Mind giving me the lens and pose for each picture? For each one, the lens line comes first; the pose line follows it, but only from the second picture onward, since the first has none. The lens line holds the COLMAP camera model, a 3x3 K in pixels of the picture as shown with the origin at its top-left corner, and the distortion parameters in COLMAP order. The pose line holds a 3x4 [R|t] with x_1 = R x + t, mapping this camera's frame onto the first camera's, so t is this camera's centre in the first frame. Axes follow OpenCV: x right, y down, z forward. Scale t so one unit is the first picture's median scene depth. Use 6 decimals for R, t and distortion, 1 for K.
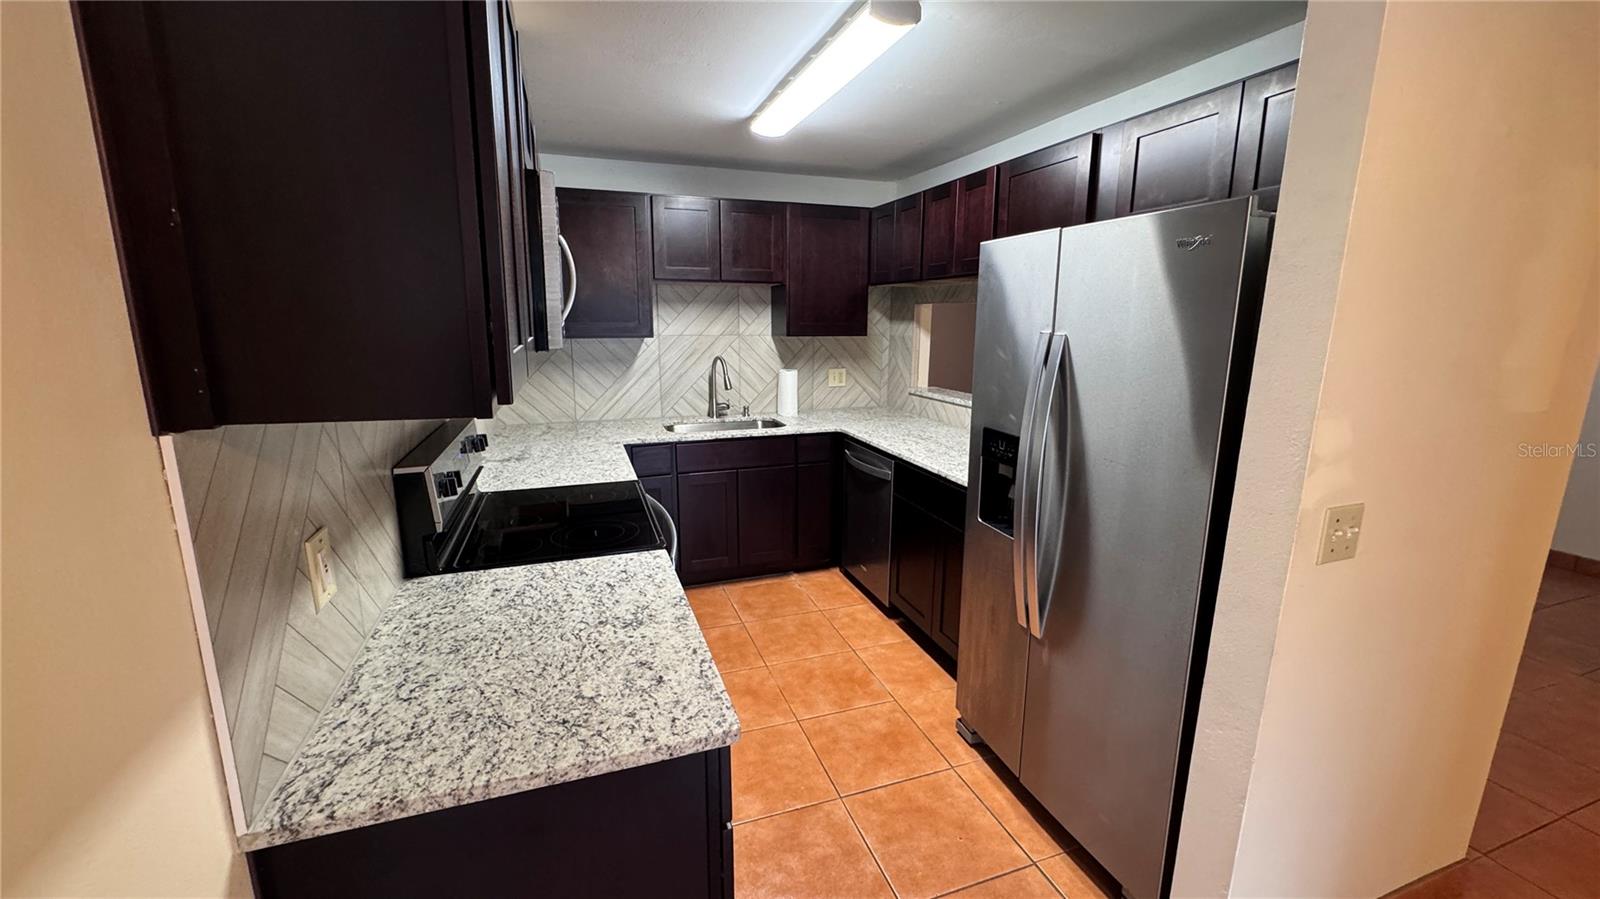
lens RADIAL K [[641.0, 0, 803.1], [0, 641.0, 444.2], [0, 0, 1]] dist [0.000345, 0.000137]
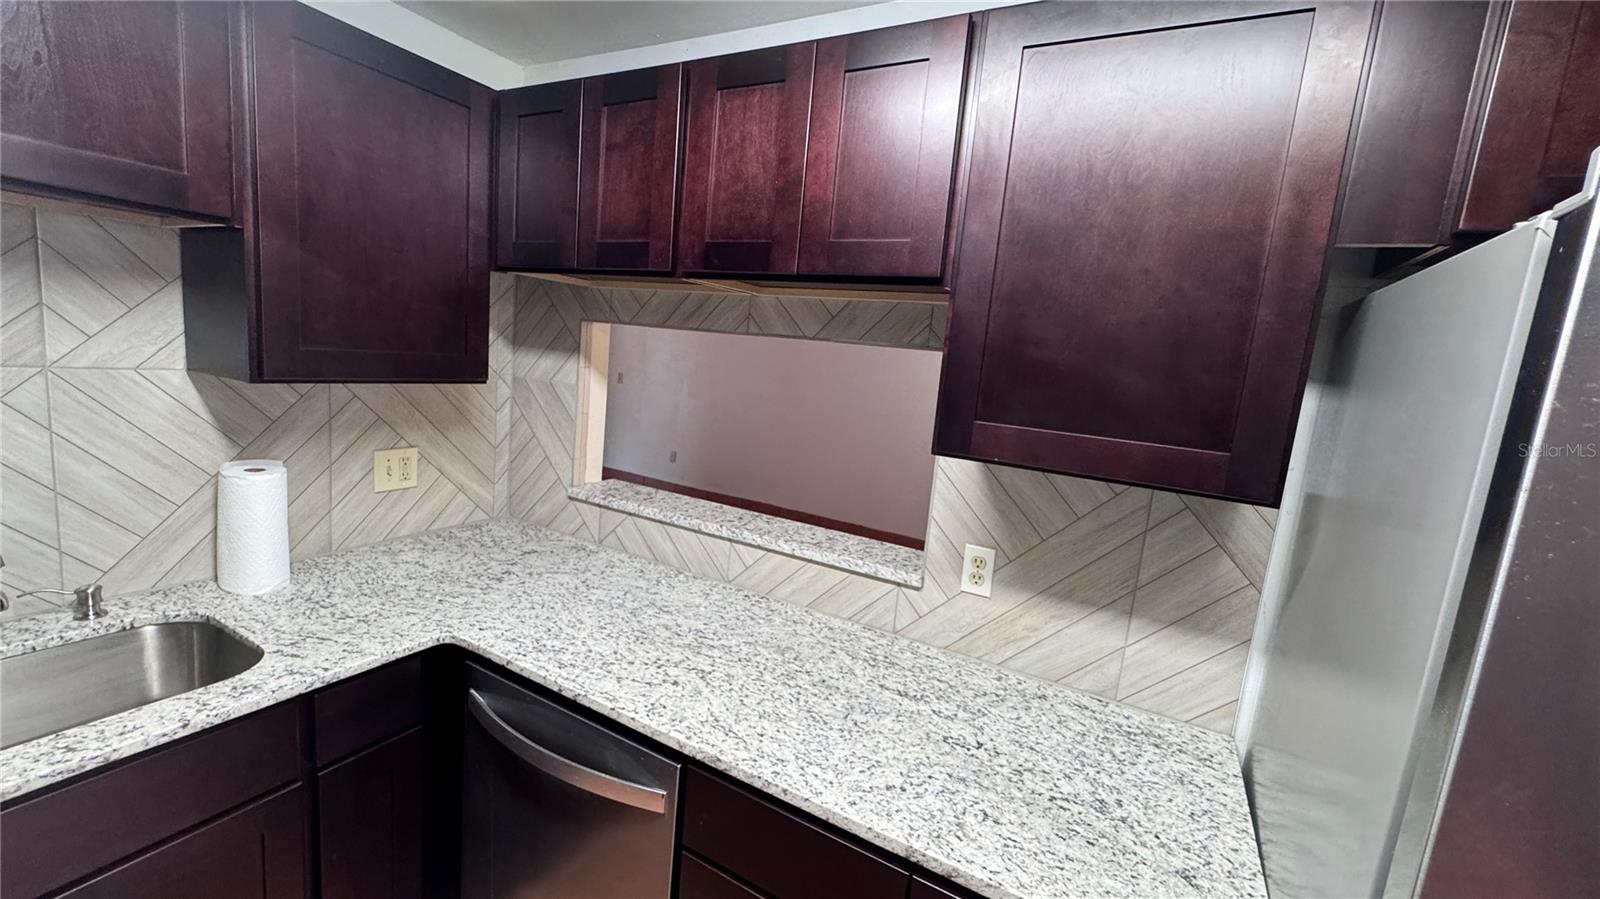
lens RADIAL K [[641.0, 0, 790.1], [0, 641.0, 445.7], [0, 0, 1]] dist [0.000345, 0.000137]
pose [[0.758485, -0.031348, 0.650936, -0.028555], [0.036017, 0.999332, 0.006159, -0.118807], [-0.650695, 0.018773, 0.759107, 0.517402]]
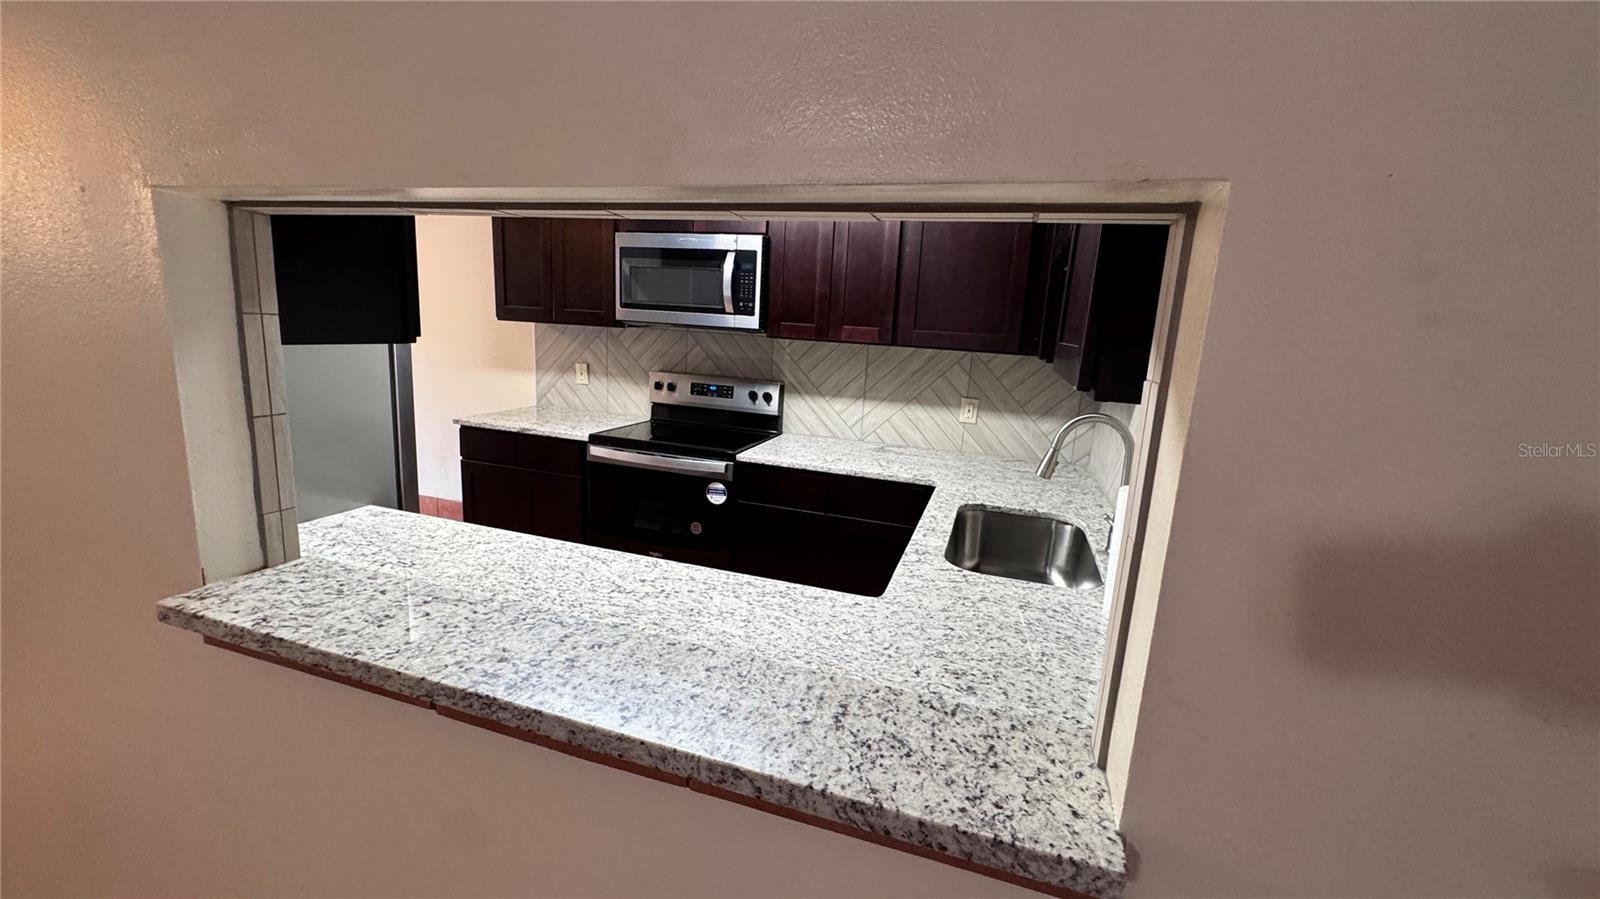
lens RADIAL K [[641.0, 0, 801.7], [0, 641.0, 447.2], [0, 0, 1]] dist [0.000345, 0.000137]
pose [[-0.609232, 0.109524, -0.785392, 0.347427], [-0.210527, 0.932536, 0.293350, -0.195352], [0.764535, 0.344065, -0.545074, 1.030434]]
